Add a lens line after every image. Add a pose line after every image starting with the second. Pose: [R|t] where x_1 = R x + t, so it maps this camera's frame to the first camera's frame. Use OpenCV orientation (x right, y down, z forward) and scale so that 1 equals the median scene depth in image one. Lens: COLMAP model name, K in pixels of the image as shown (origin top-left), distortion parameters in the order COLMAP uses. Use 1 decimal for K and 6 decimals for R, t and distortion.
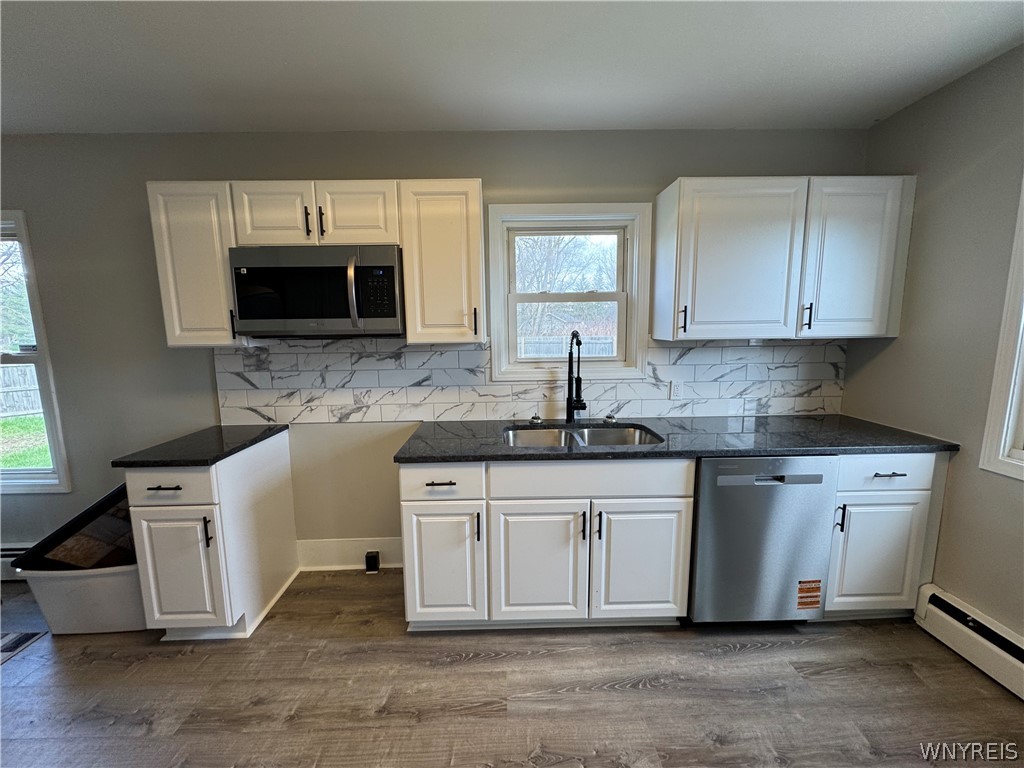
lens RADIAL K [[407.6, 0, 512.0], [0, 407.6, 384.0], [0, 0, 1]] dist [-0.002845, -0.000029]
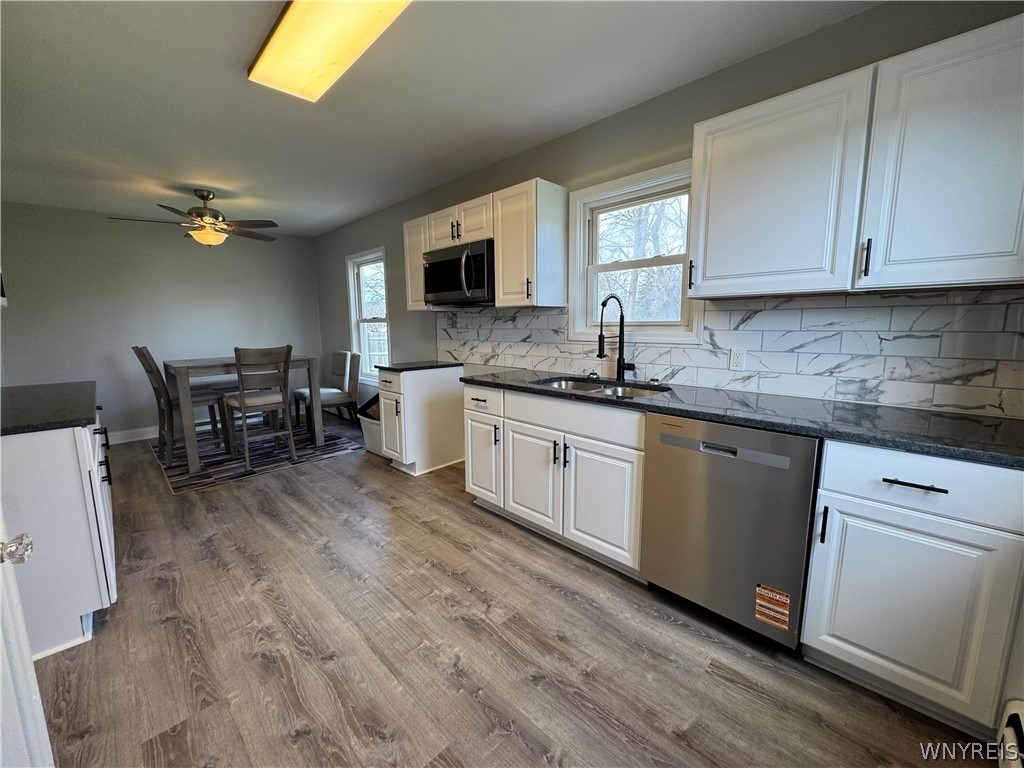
lens RADIAL K [[407.6, 0, 512.0], [0, 407.6, 384.0], [0, 0, 1]] dist [-0.002845, -0.000029]
pose [[0.694747, 0.114764, -0.710039, 0.817473], [-0.103388, 0.992871, 0.059318, 0.077405], [0.711785, 0.032199, 0.701659, 0.048009]]
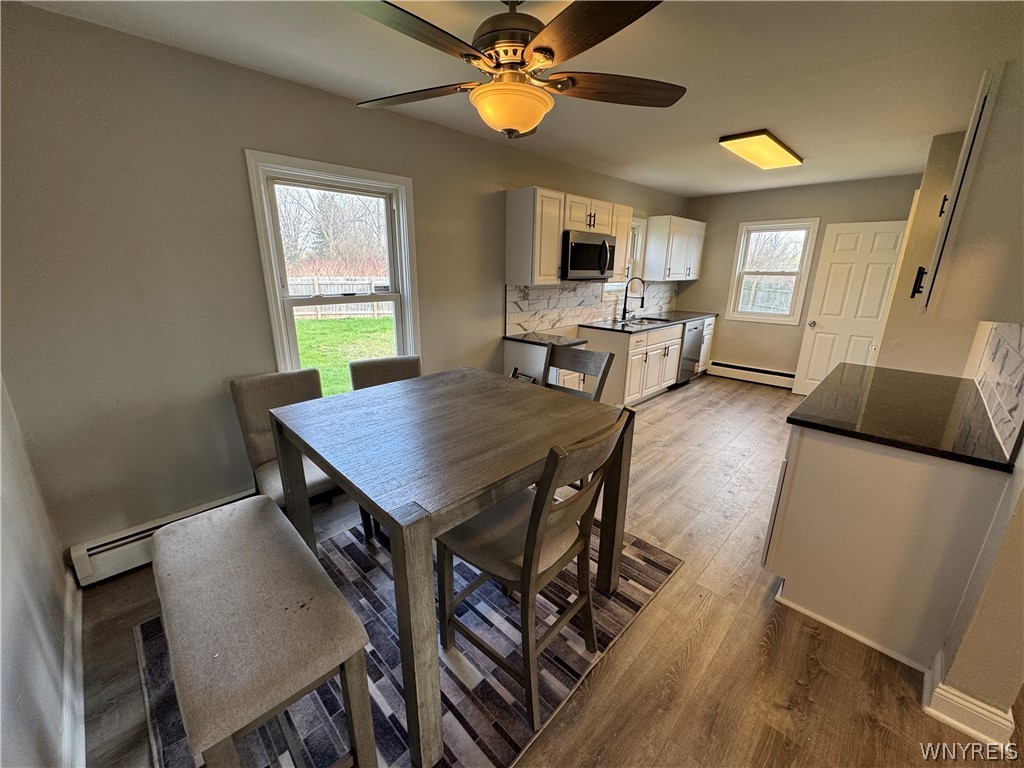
lens RADIAL K [[407.6, 0, 512.0], [0, 407.6, 384.0], [0, 0, 1]] dist [-0.002845, -0.000029]
pose [[0.717905, -0.172766, 0.674362, -2.105274], [0.076739, 0.982451, 0.170003, 0.019410], [-0.691898, -0.070296, 0.718565, -0.210828]]
